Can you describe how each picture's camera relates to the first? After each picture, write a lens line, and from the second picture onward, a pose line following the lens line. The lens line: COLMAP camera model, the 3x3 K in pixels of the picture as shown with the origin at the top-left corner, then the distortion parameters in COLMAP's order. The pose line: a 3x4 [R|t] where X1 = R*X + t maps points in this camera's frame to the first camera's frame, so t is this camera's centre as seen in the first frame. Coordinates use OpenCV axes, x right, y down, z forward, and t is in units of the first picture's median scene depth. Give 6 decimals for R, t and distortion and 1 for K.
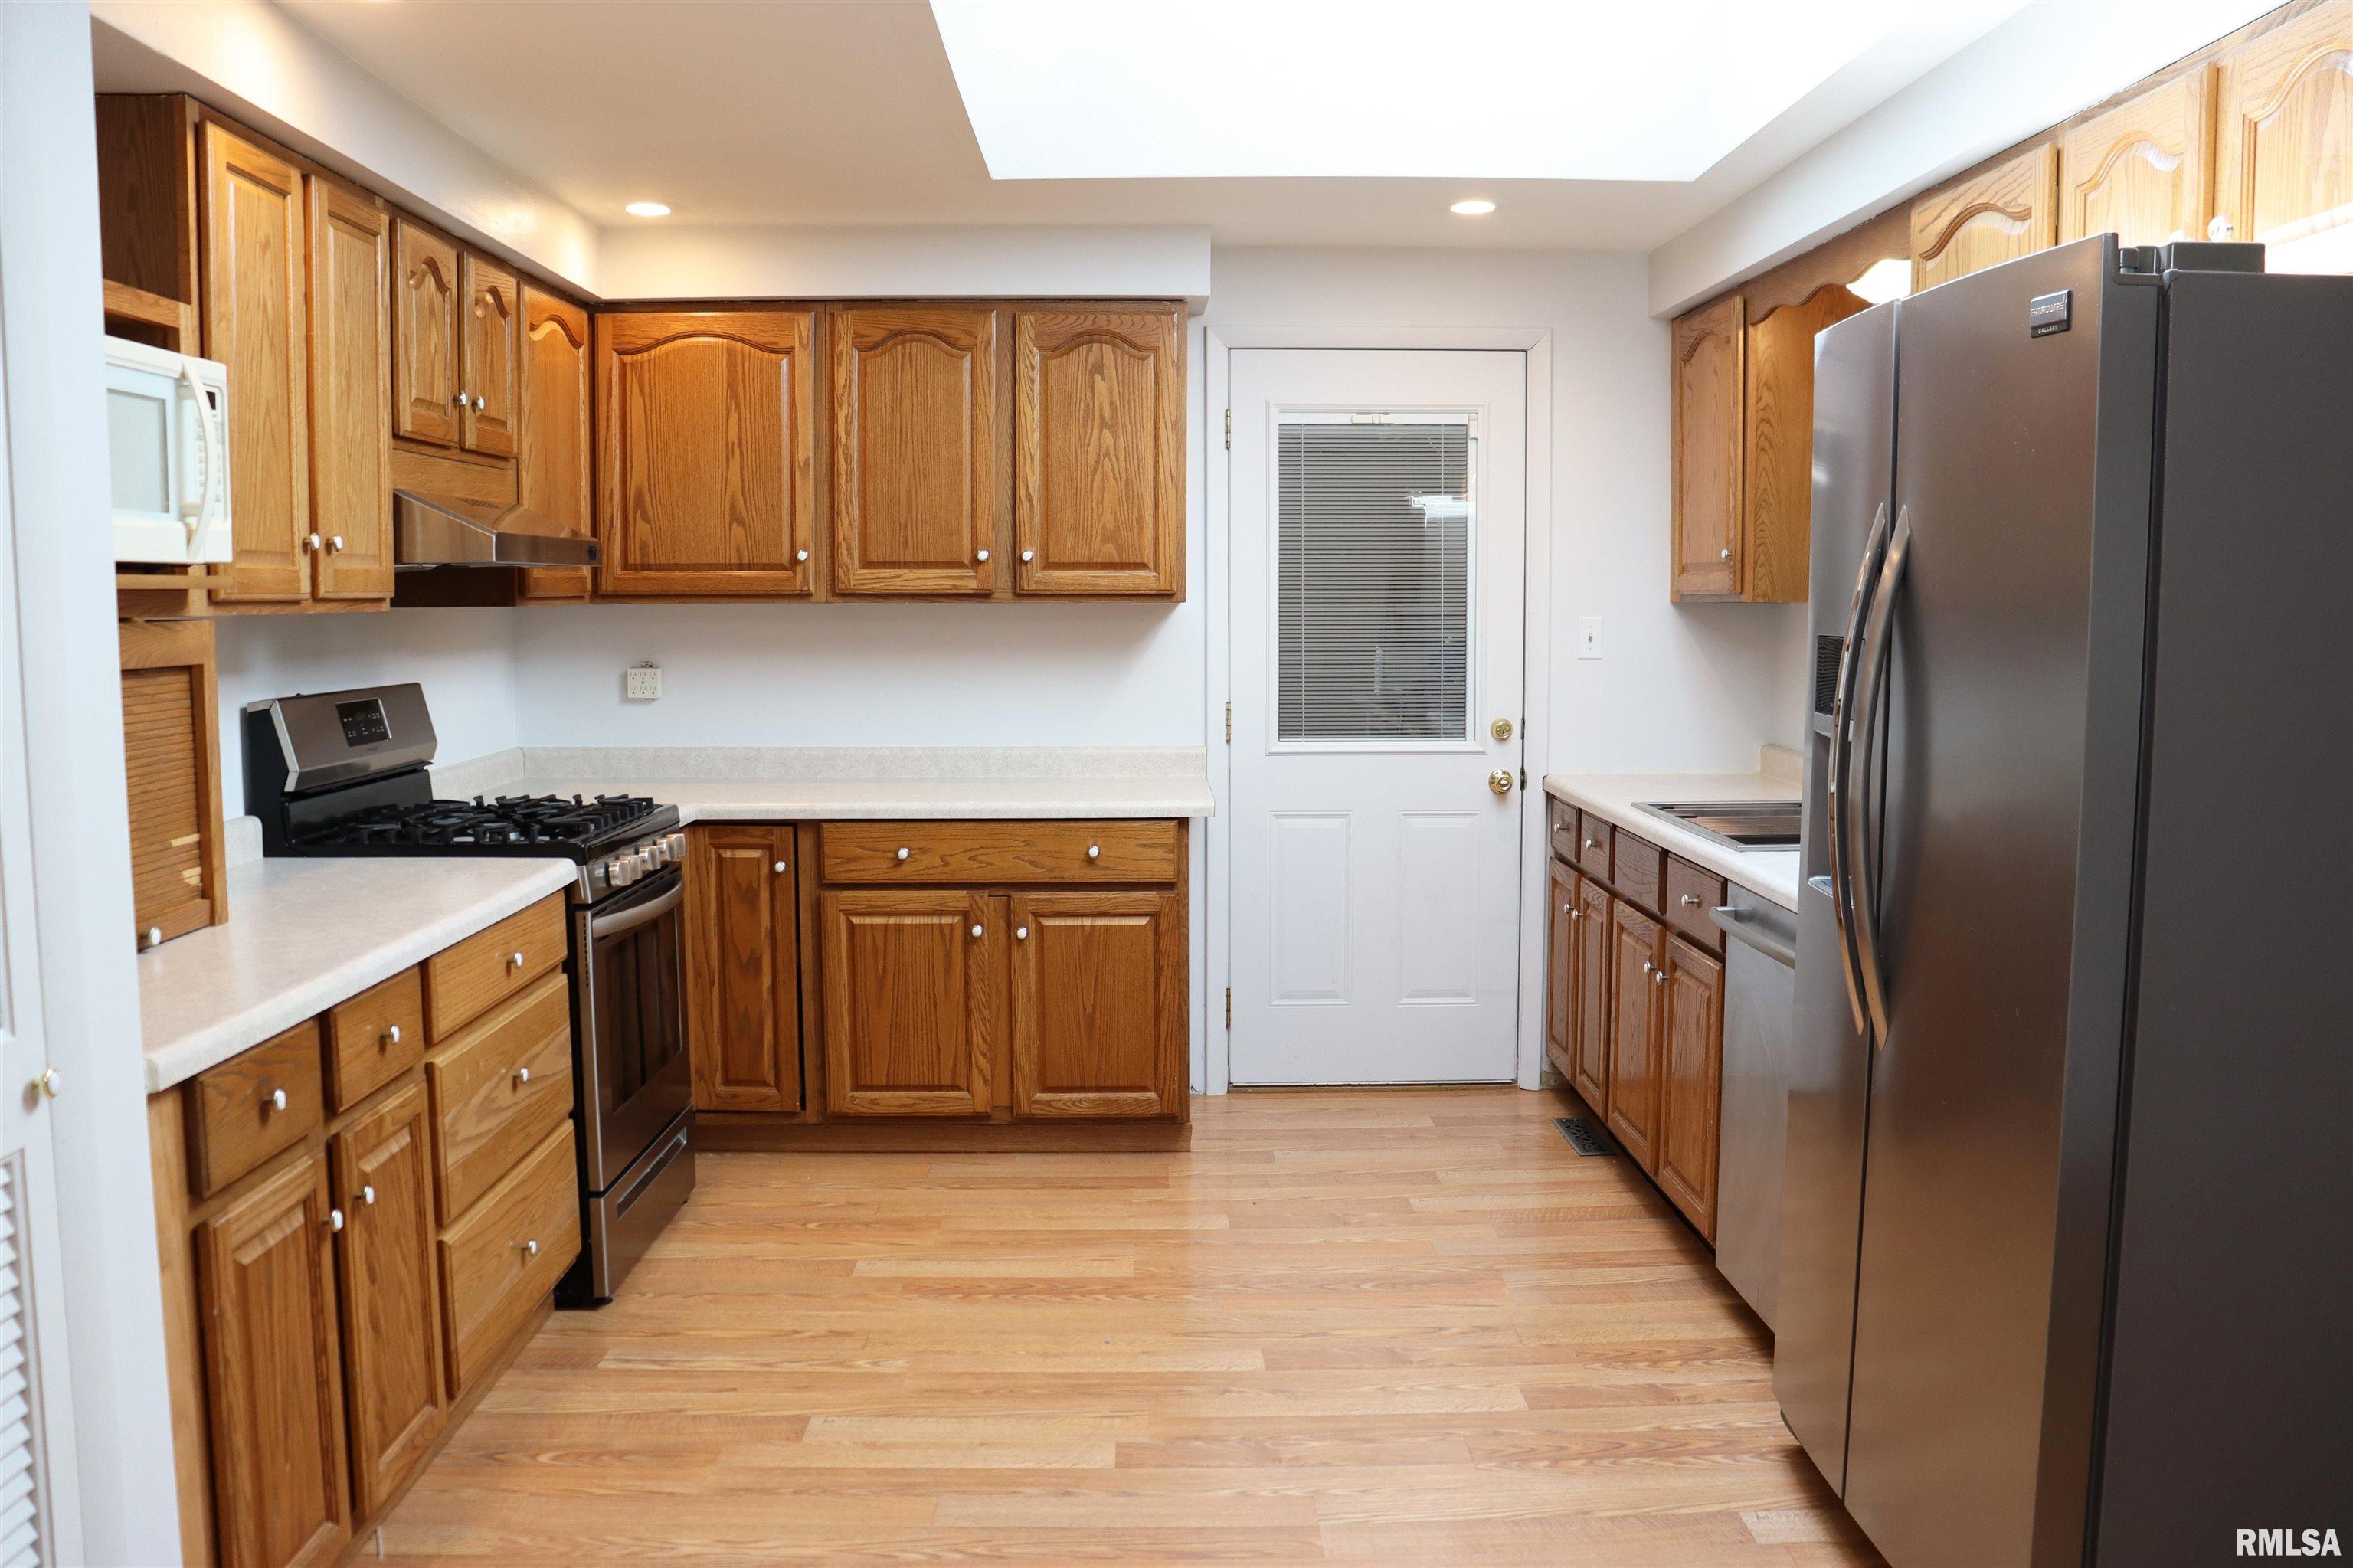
lens RADIAL K [[1976.7, 0, 1176.5], [0, 1976.7, 784.0], [0, 0, 1]] dist [-0.178345, 0.175279]
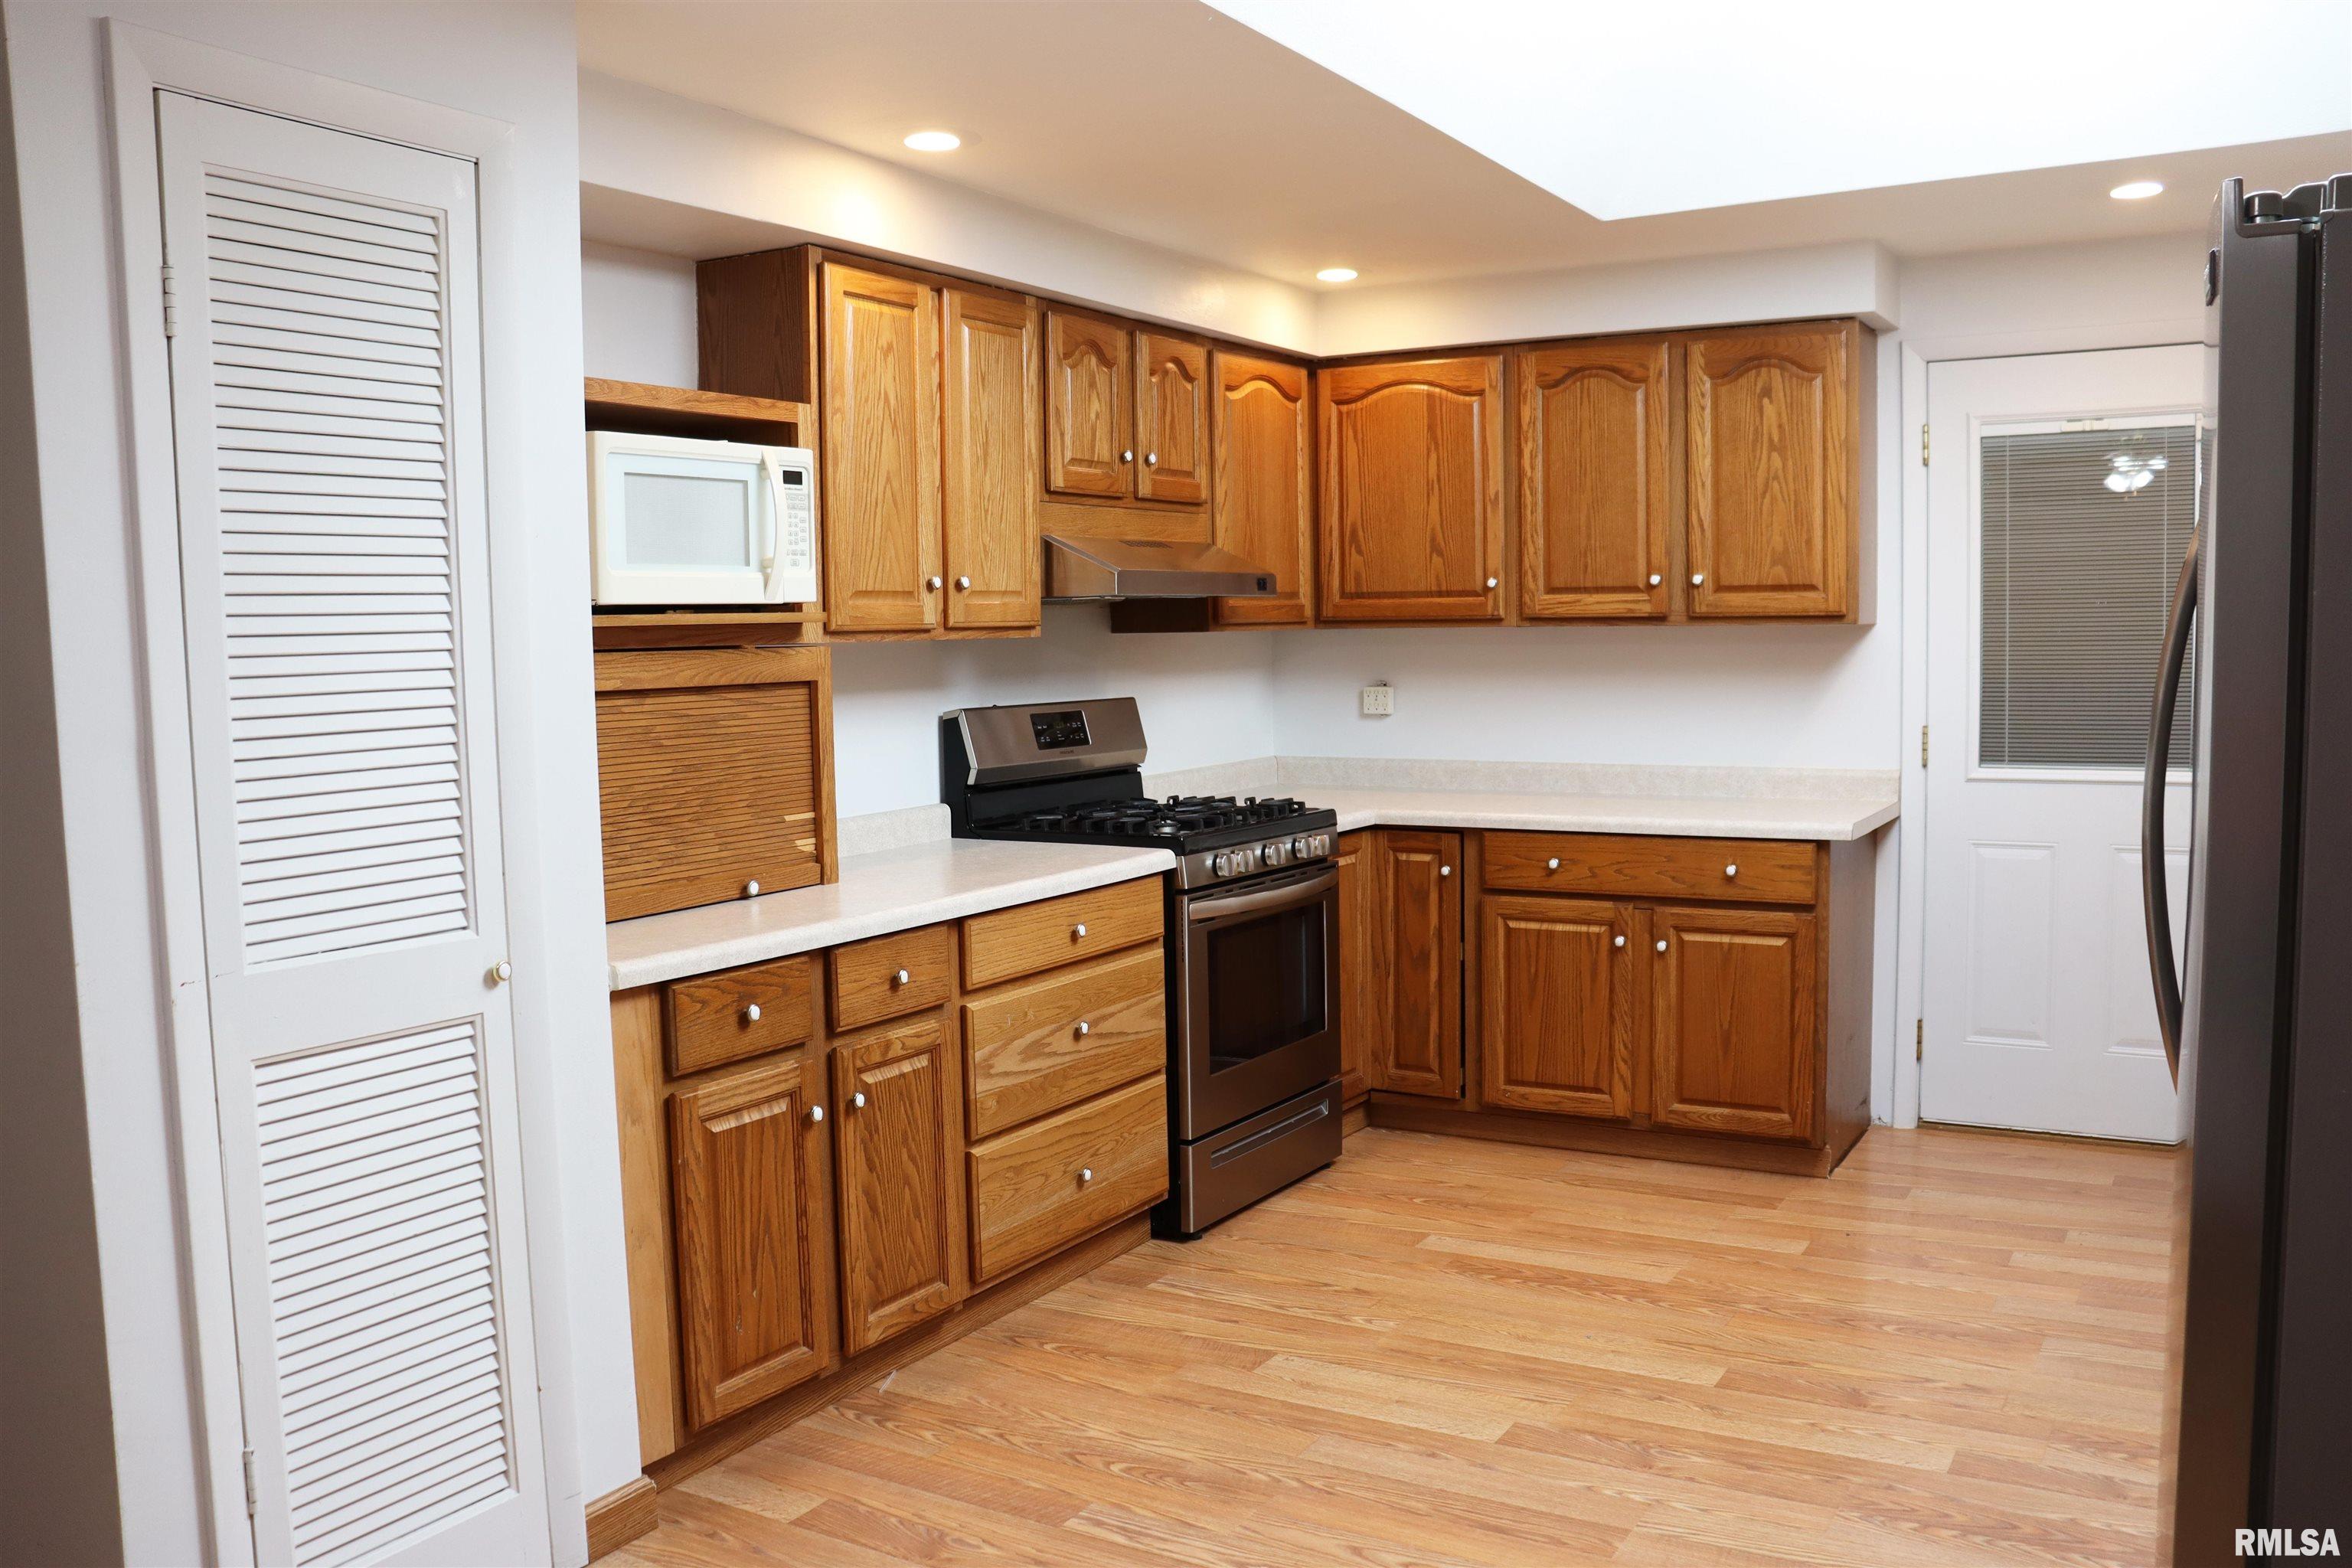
lens RADIAL K [[1938.1, 0, 1176.0], [0, 1938.1, 784.0], [0, 0, 1]] dist [-0.169890, 0.154448]
pose [[0.850058, 0.027443, -0.525973, 0.229874], [-0.032616, 0.999468, -0.000565, -0.000135], [0.525678, 0.017635, 0.850501, 0.014574]]
